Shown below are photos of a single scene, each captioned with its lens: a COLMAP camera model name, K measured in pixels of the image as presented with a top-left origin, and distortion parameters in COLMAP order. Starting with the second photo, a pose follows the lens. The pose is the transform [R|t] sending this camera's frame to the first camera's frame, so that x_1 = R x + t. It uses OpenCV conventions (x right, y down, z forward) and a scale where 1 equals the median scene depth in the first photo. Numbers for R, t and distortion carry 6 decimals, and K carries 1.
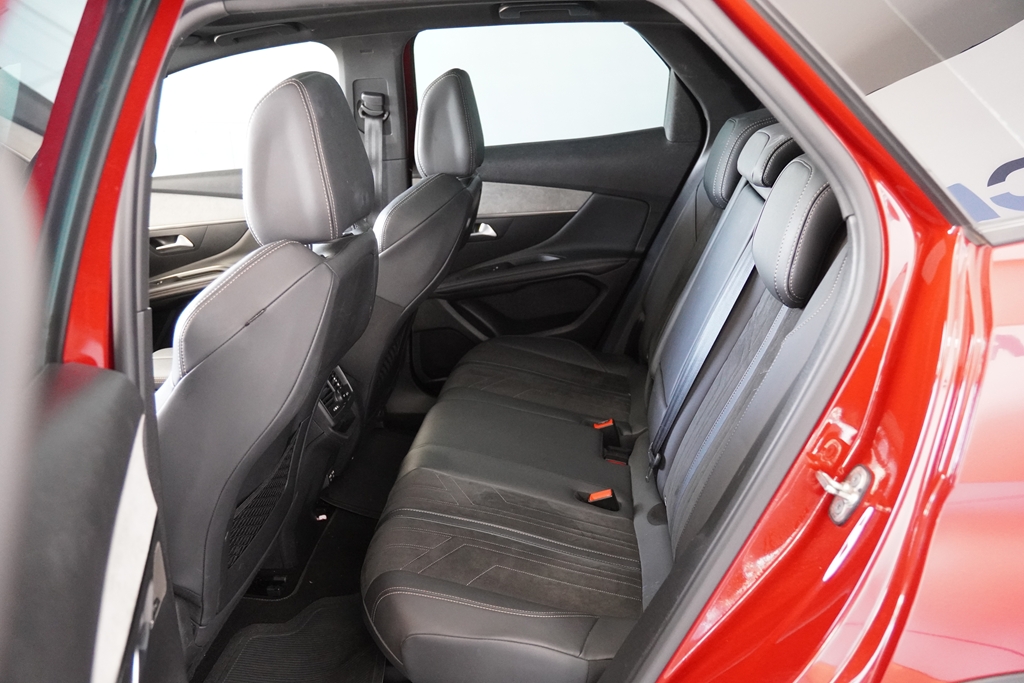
lens RADIAL K [[840.7, 0, 512.0], [0, 840.7, 341.5], [0, 0, 1]] dist [-0.085875, 0.002598]
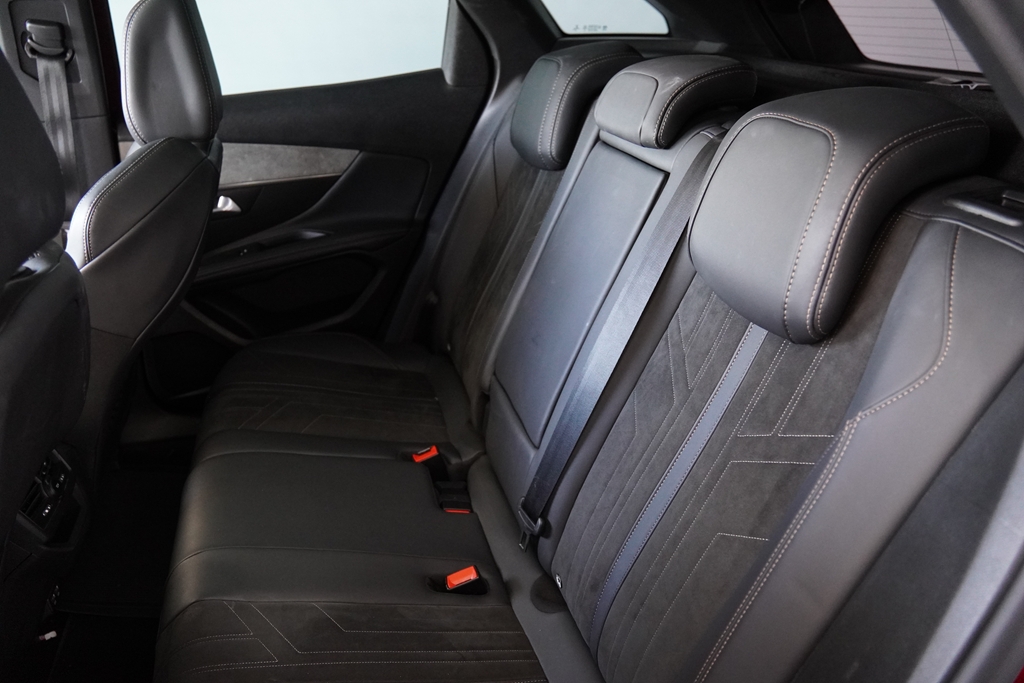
lens RADIAL K [[761.1, 0, 512.0], [0, 761.1, 341.5], [0, 0, 1]] dist [-0.133019, 0.091088]
pose [[0.931009, -0.113667, 0.346845, -0.042316], [0.081279, 0.990976, 0.106588, -0.064026], [-0.355831, -0.071043, 0.931846, 0.271398]]
